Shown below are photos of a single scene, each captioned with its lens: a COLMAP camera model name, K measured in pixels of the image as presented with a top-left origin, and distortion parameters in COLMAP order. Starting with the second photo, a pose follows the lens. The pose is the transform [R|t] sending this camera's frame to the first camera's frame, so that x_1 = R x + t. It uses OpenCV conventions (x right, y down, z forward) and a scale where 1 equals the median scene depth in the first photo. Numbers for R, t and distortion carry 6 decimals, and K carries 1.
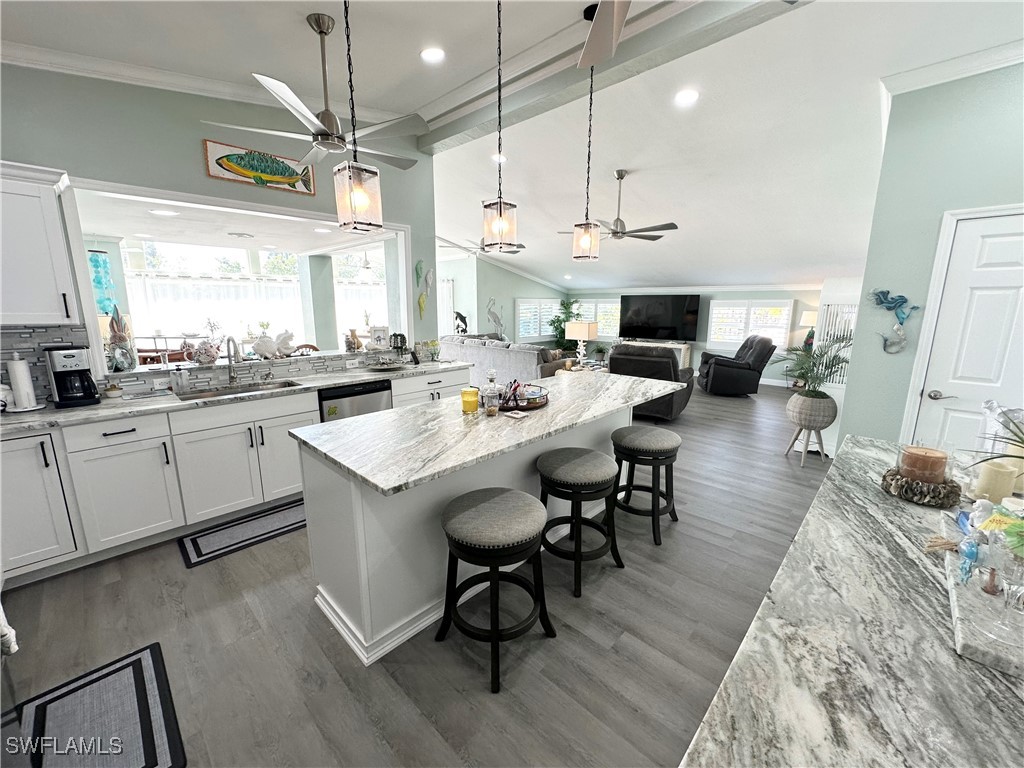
lens RADIAL K [[405.9, 0, 510.6], [0, 405.9, 382.8], [0, 0, 1]] dist [-0.003550, -0.000278]
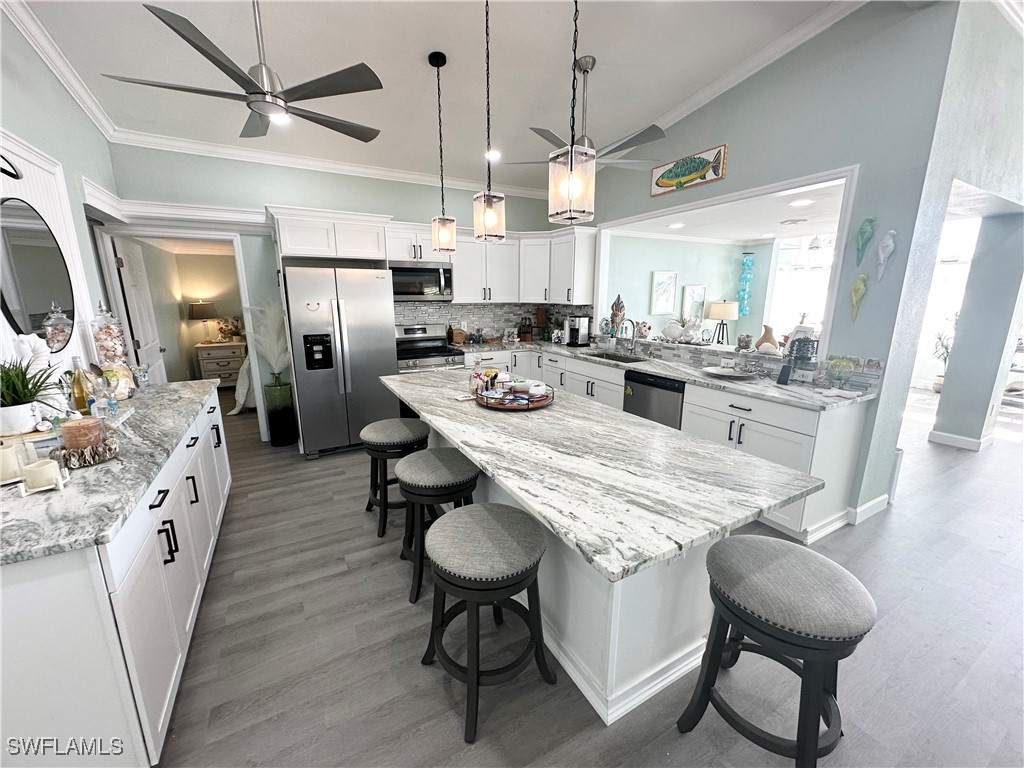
lens RADIAL K [[405.9, 0, 512.0], [0, 405.9, 380.9], [0, 0, 1]] dist [-0.003550, -0.000278]
pose [[-0.282278, 0.202031, -0.937818, 0.660750], [-0.182476, 0.948418, 0.259239, -0.179417], [0.941818, 0.244307, -0.230852, 0.914577]]
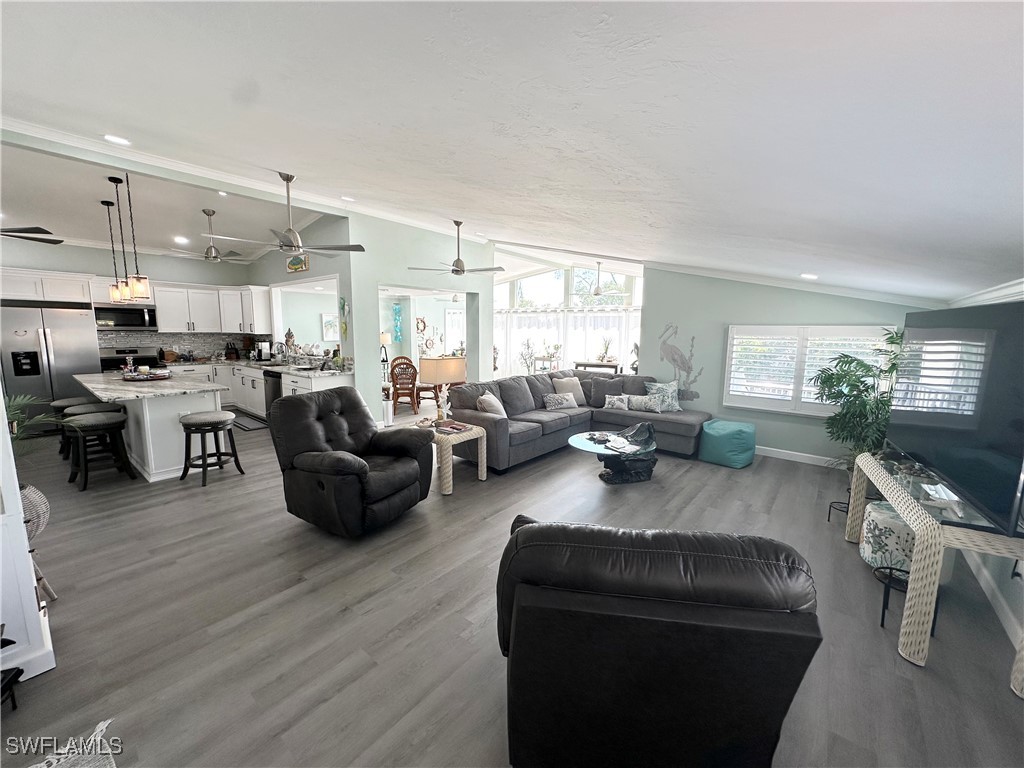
lens RADIAL K [[405.9, 0, 514.4], [0, 405.9, 383.9], [0, 0, 1]] dist [-0.003550, -0.000278]
pose [[0.104864, 0.138759, -0.984759, 1.575570], [-0.203898, 0.972182, 0.115274, -0.381443], [0.973360, 0.188702, 0.130239, 1.861801]]
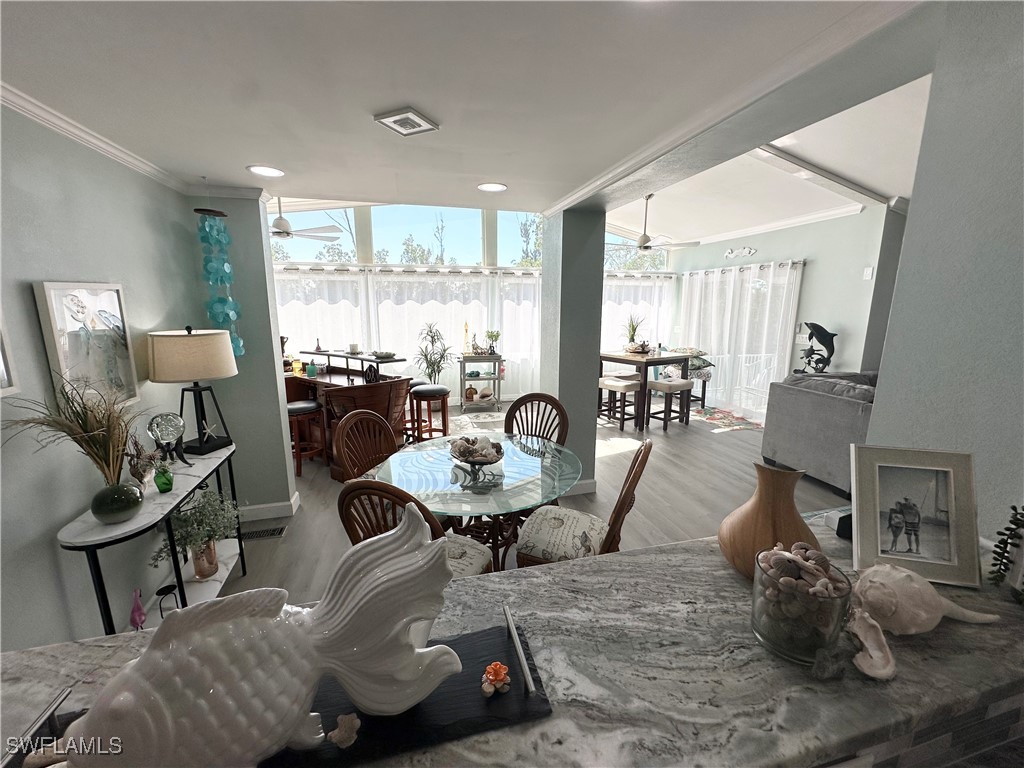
lens RADIAL K [[405.9, 0, 508.7], [0, 405.9, 383.5], [0, 0, 1]] dist [-0.003550, -0.000278]
pose [[0.848915, 0.100028, -0.518977, -0.502511], [-0.102074, 0.994470, 0.024709, -0.200438], [0.518579, 0.031998, 0.854431, 1.001339]]
